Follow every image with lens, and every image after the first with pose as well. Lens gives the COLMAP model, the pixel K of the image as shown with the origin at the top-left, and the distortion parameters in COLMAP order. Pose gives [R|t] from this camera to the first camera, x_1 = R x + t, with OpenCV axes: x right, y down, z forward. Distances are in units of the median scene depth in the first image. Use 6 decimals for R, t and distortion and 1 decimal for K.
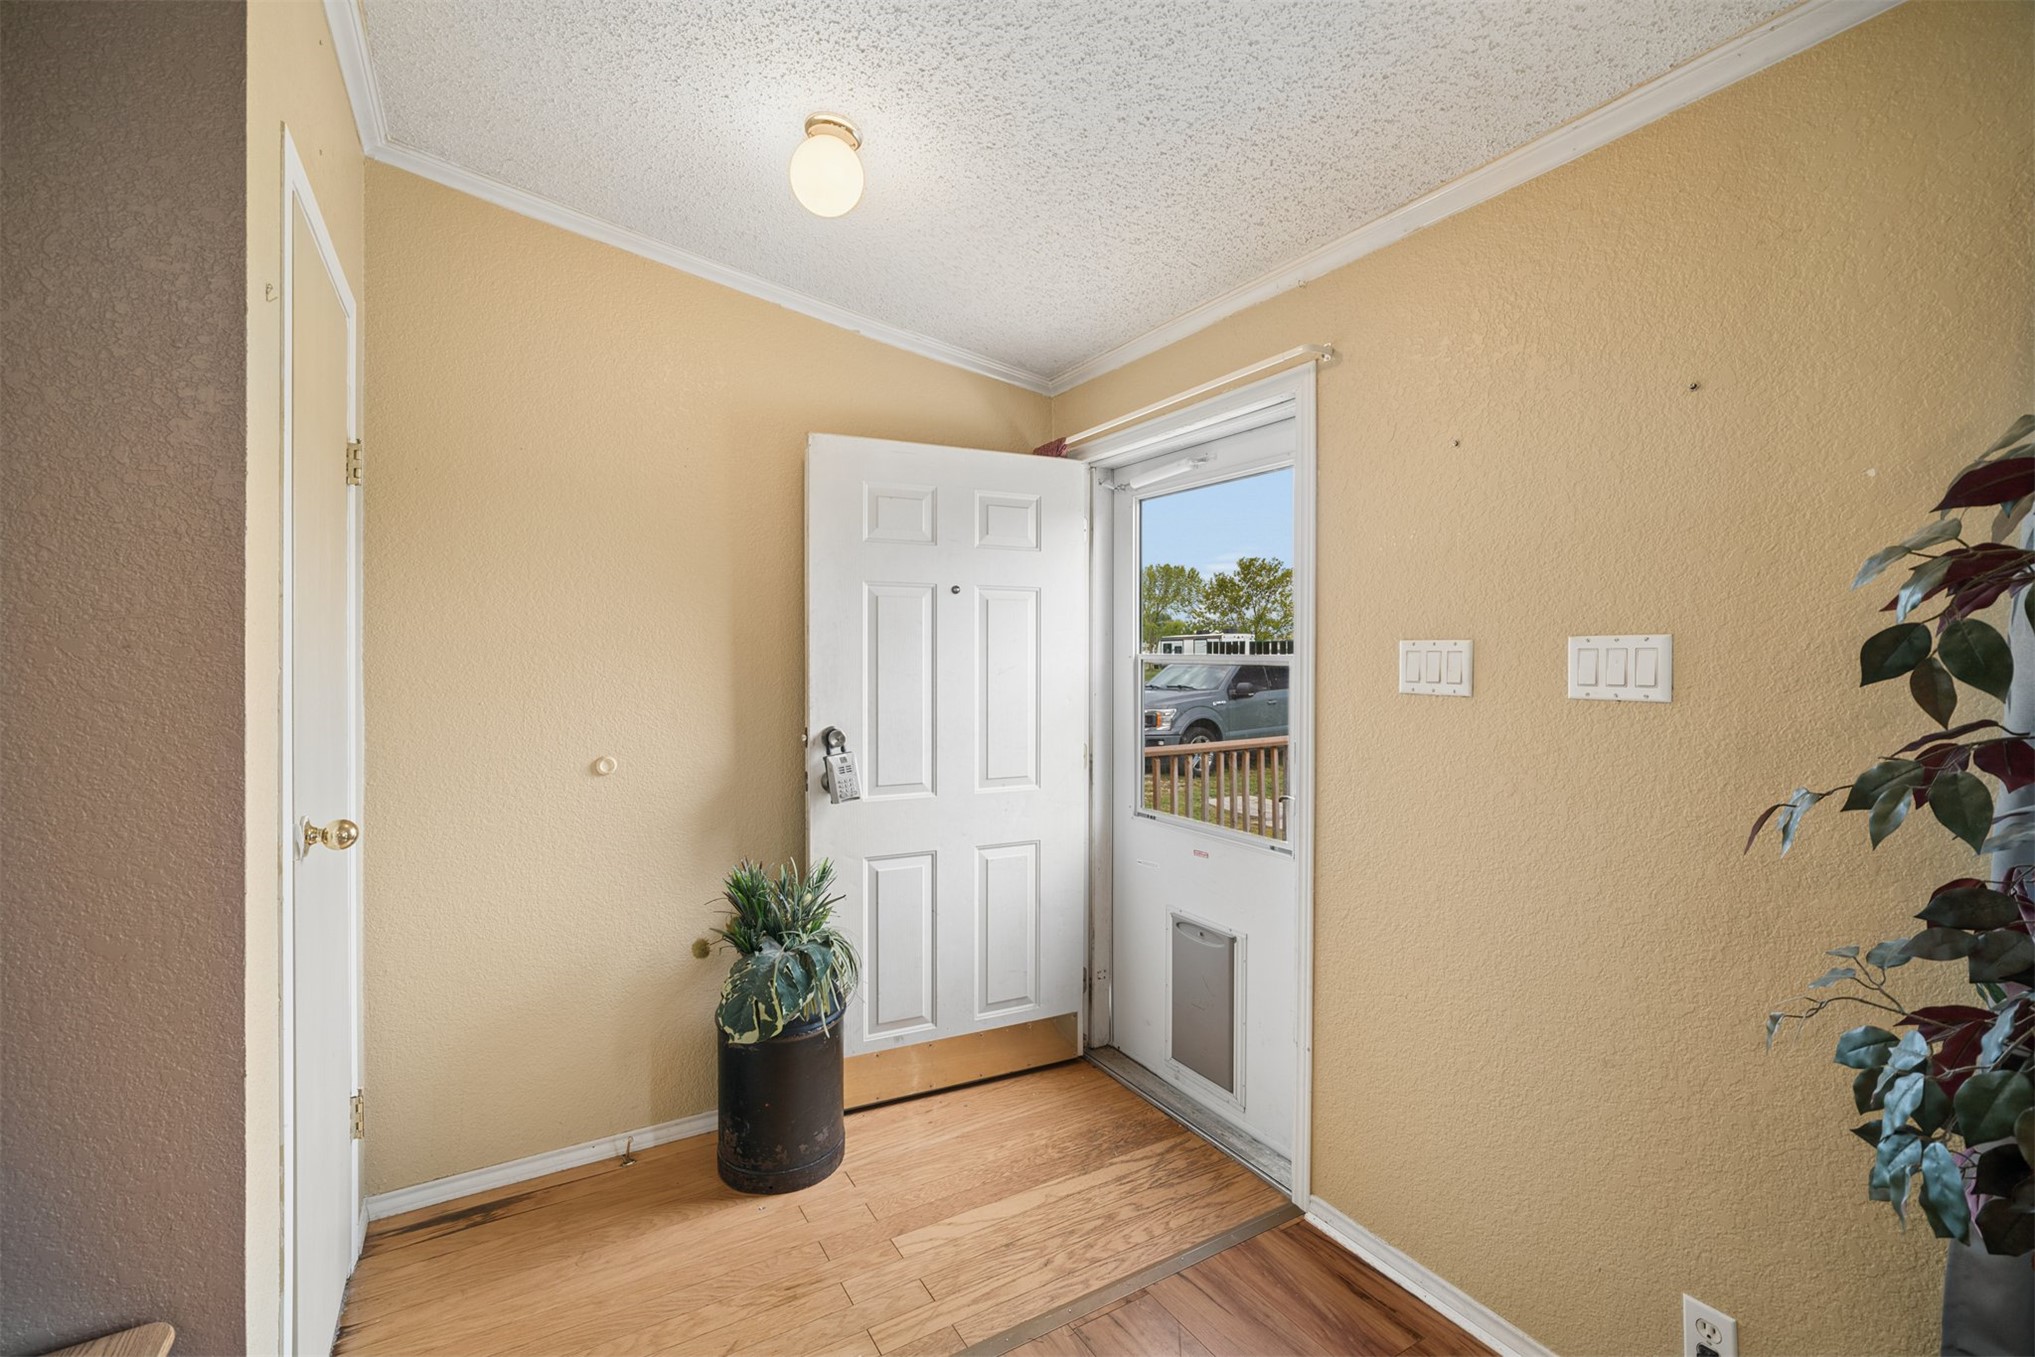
lens RADIAL K [[865.8, 0, 999.9], [0, 865.8, 661.9], [0, 0, 1]] dist [-0.008443, 0.000843]
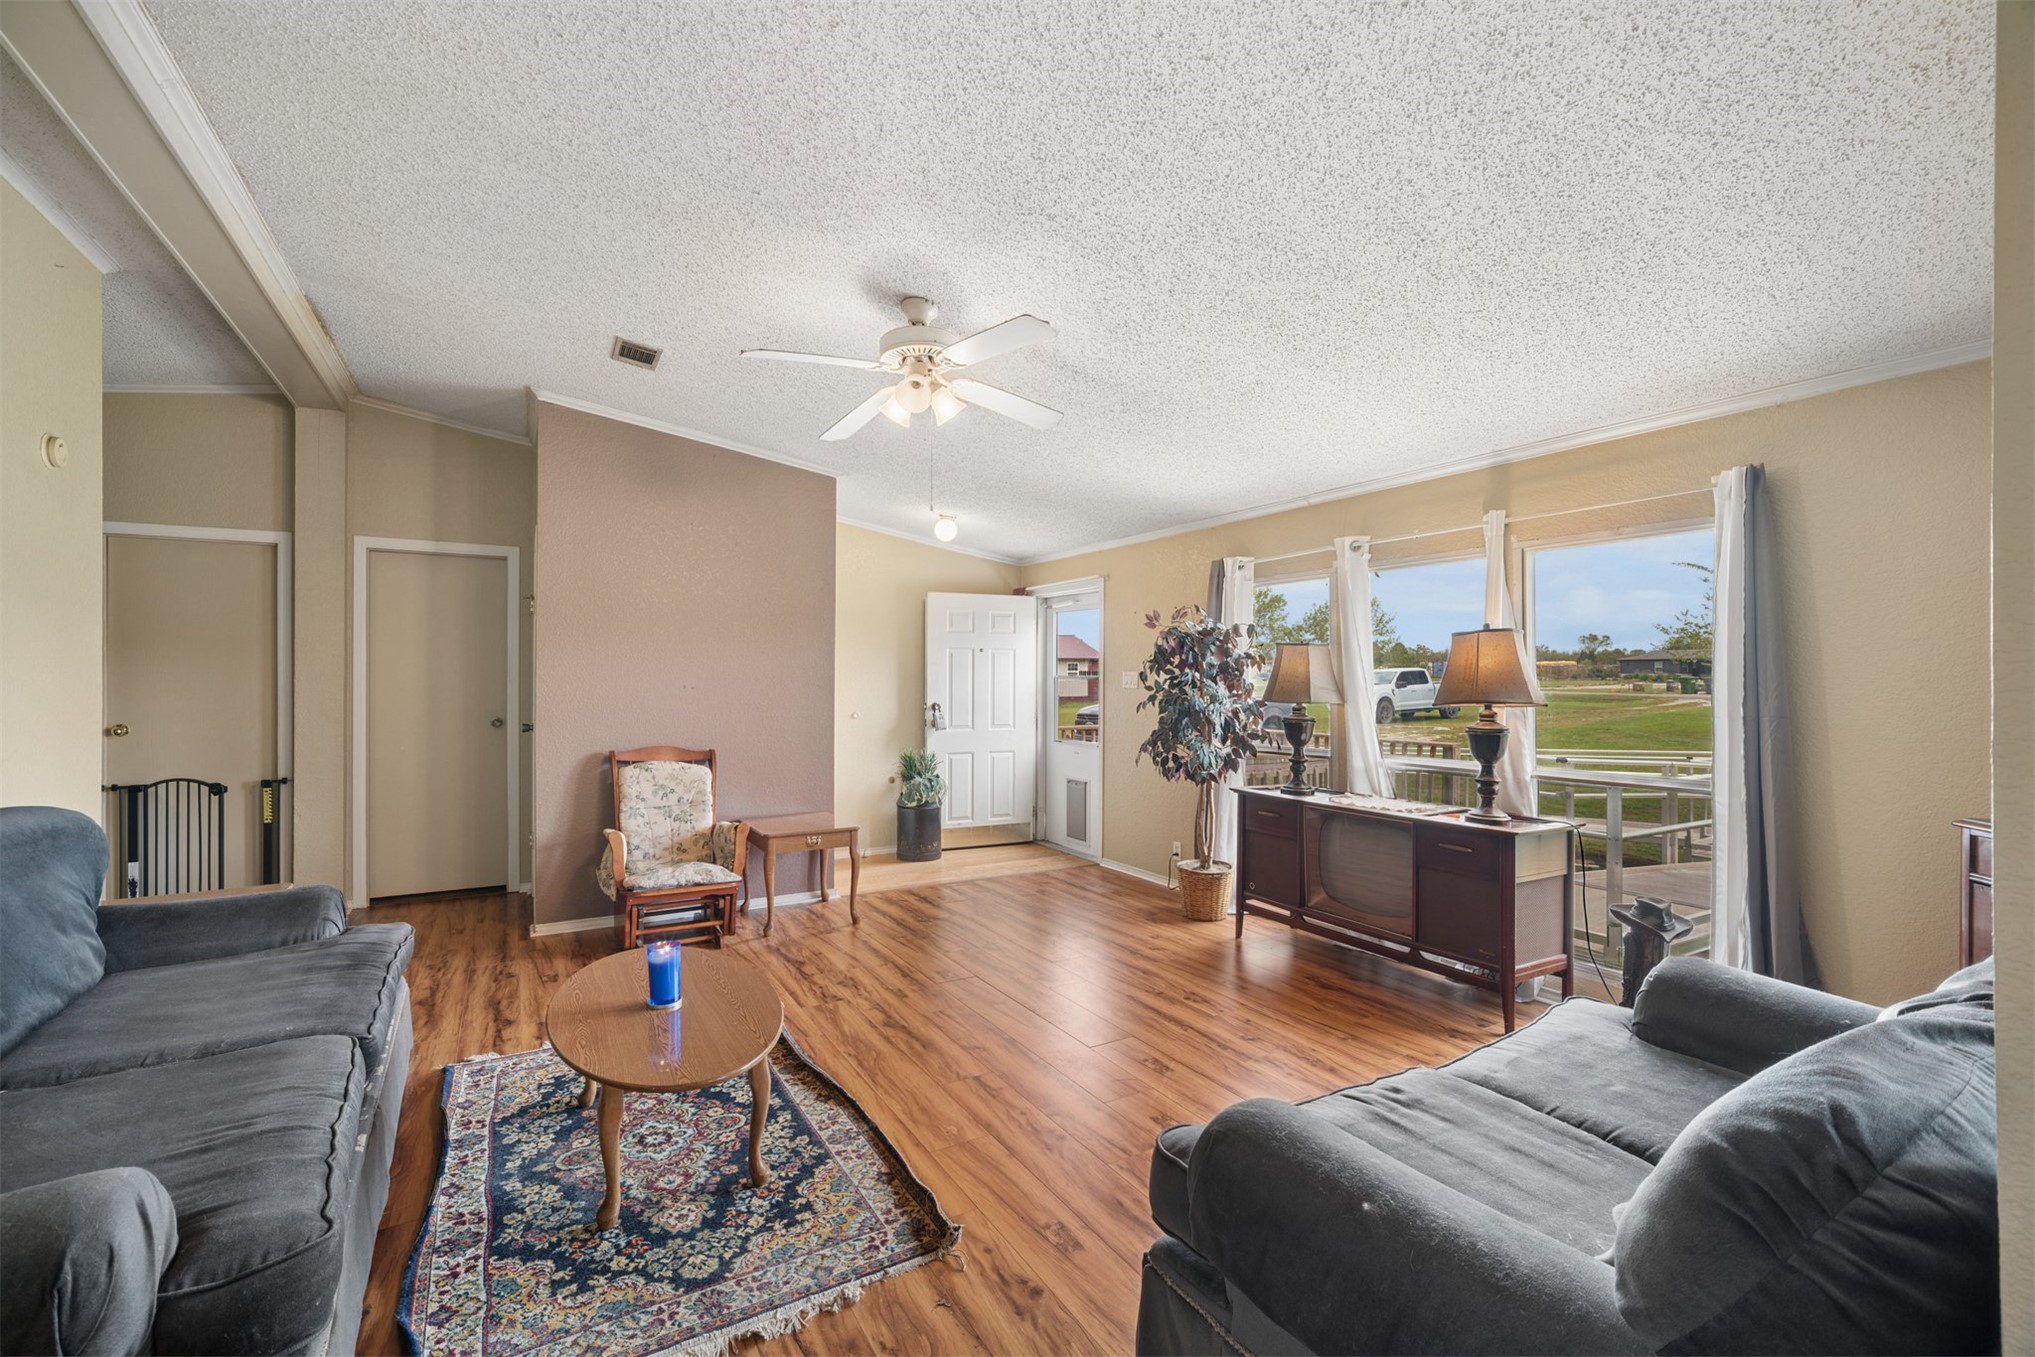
lens RADIAL K [[865.8, 0, 999.9], [0, 865.8, 661.9], [0, 0, 1]] dist [-0.008443, 0.000843]
pose [[0.999933, 0.003927, -0.010922, 0.032859], [-0.004182, 0.999717, -0.023420, 0.011661], [0.010827, 0.023464, 0.999666, -1.663572]]
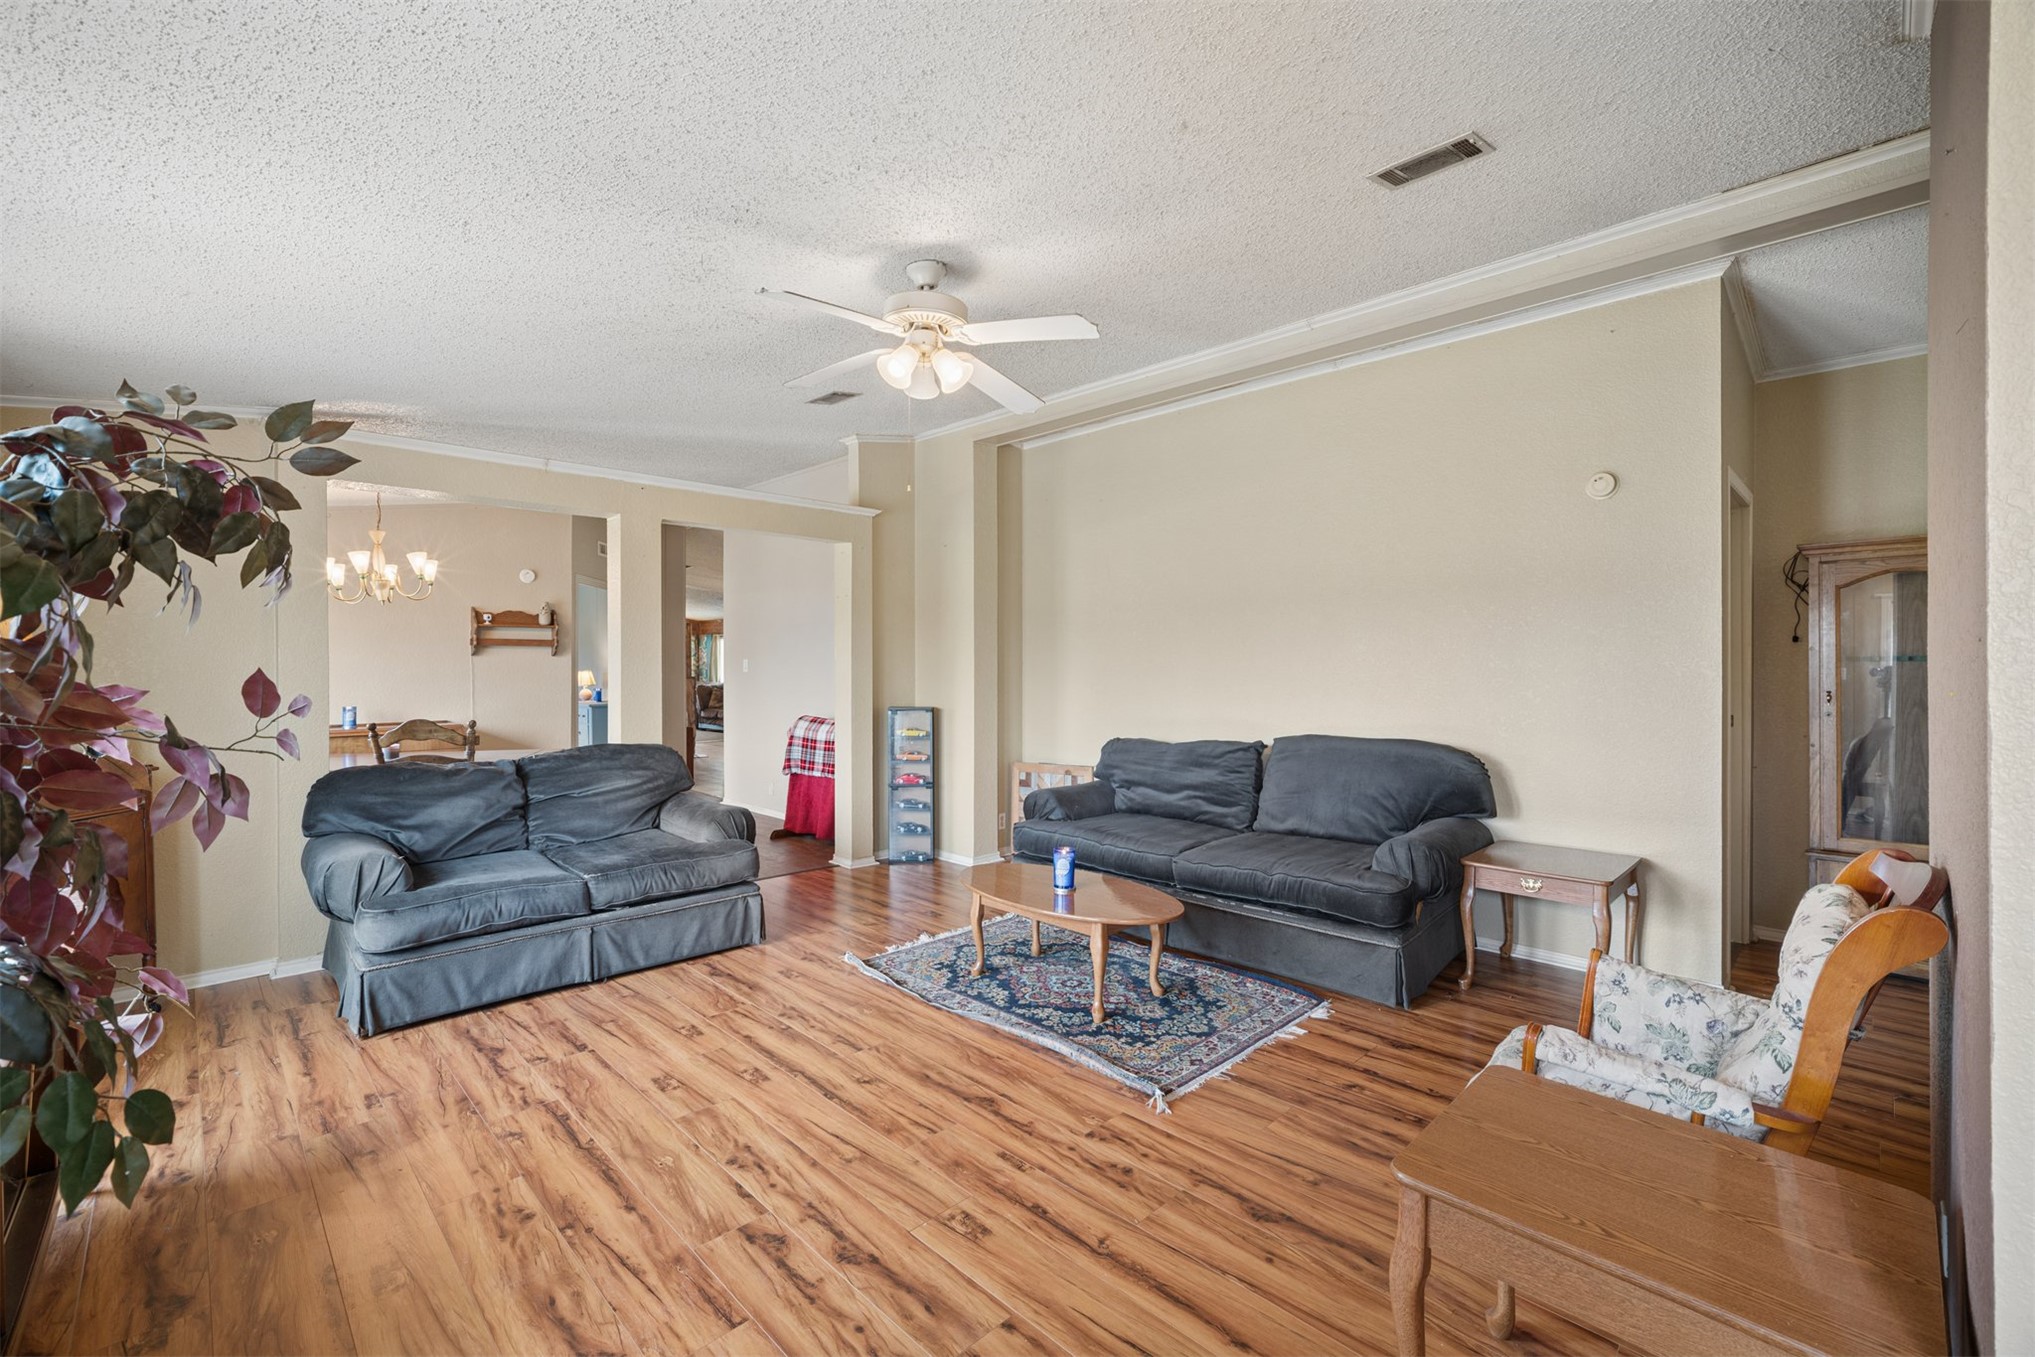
lens RADIAL K [[865.8, 0, 999.9], [0, 865.8, 661.9], [0, 0, 1]] dist [-0.008443, 0.000843]
pose [[-0.971468, 0.004611, -0.237128, 0.083352], [0.004445, 0.999989, 0.001236, 0.001332], [0.237131, 0.000147, -0.971478, 0.699735]]
